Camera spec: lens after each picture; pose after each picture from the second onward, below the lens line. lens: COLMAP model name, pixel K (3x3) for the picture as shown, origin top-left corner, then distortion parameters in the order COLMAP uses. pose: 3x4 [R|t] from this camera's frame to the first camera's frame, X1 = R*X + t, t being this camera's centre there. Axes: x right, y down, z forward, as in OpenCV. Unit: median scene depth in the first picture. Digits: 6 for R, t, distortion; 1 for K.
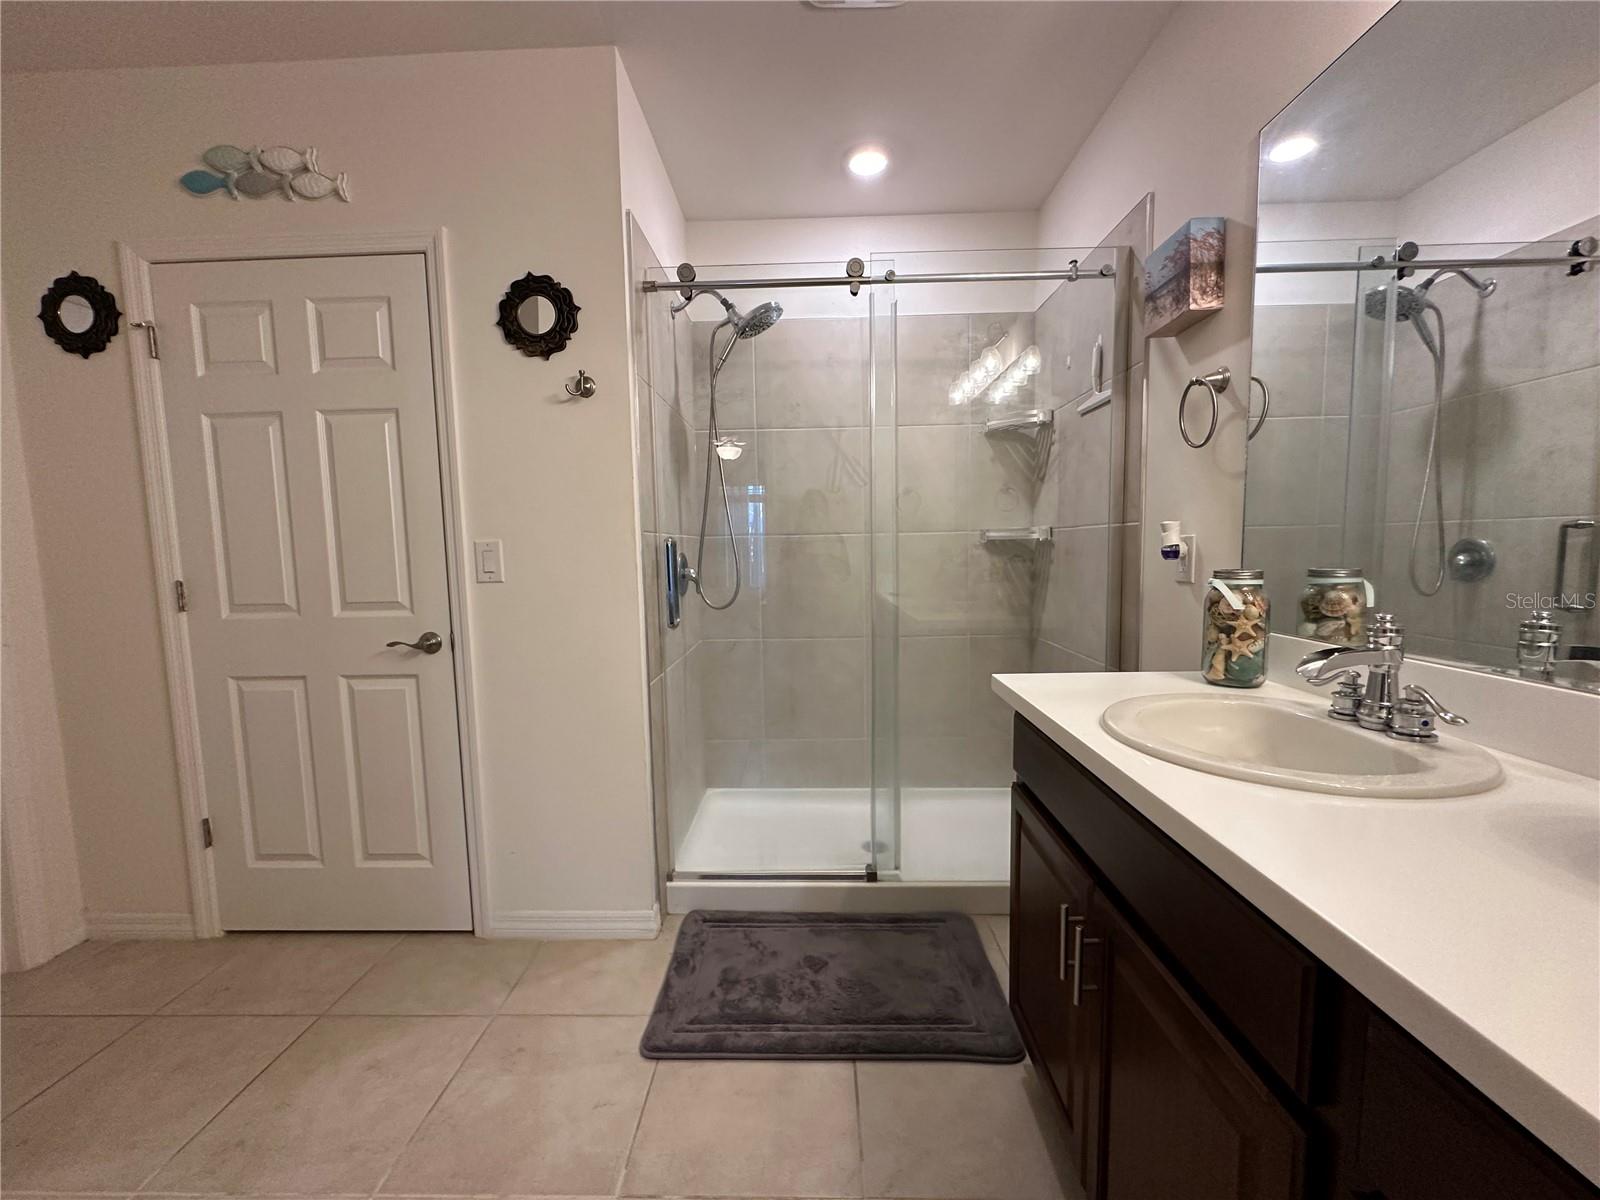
lens RADIAL K [[639.7, 0, 800.7], [0, 639.7, 602.2], [0, 0, 1]] dist [-0.005952, 0.001258]
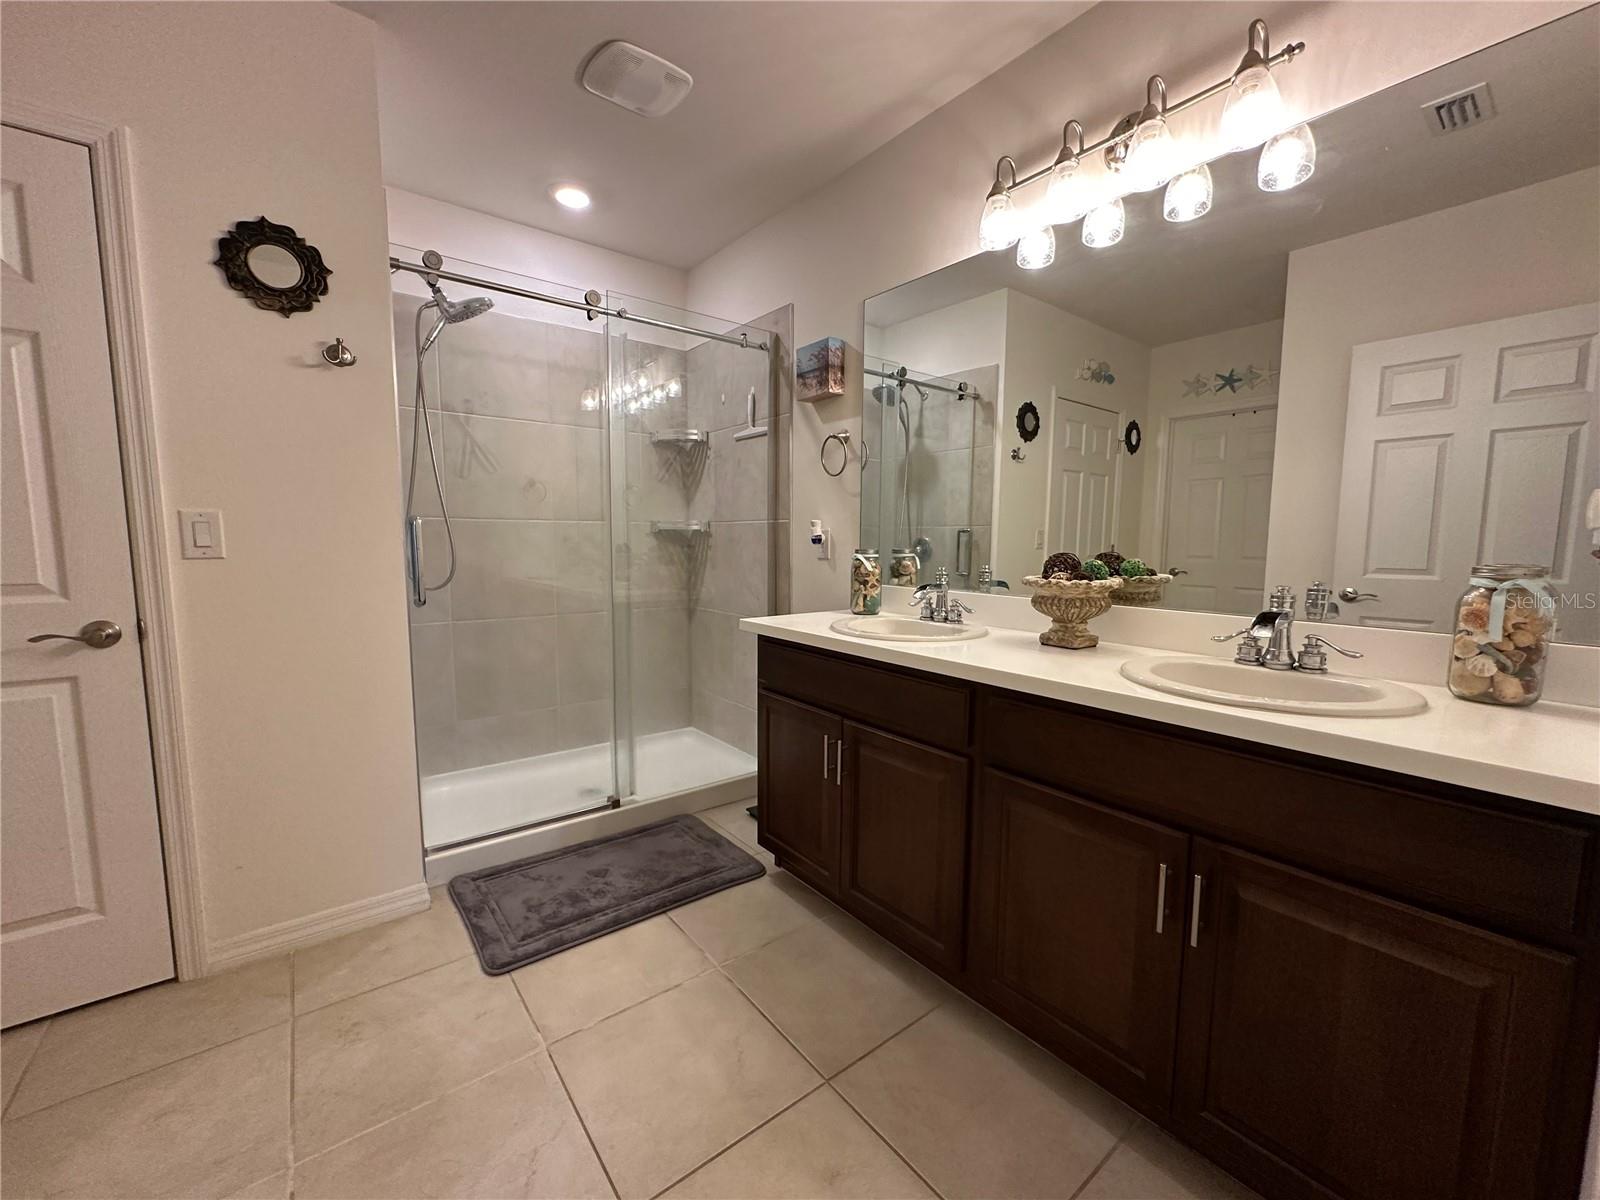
lens RADIAL K [[639.7, 0, 799.2], [0, 639.7, 601.7], [0, 0, 1]] dist [-0.005952, 0.001258]
pose [[0.769301, -0.039671, 0.637654, -0.430747], [0.034947, 0.999189, 0.020002, 0.038862], [-0.637930, 0.006897, 0.770063, -0.179087]]
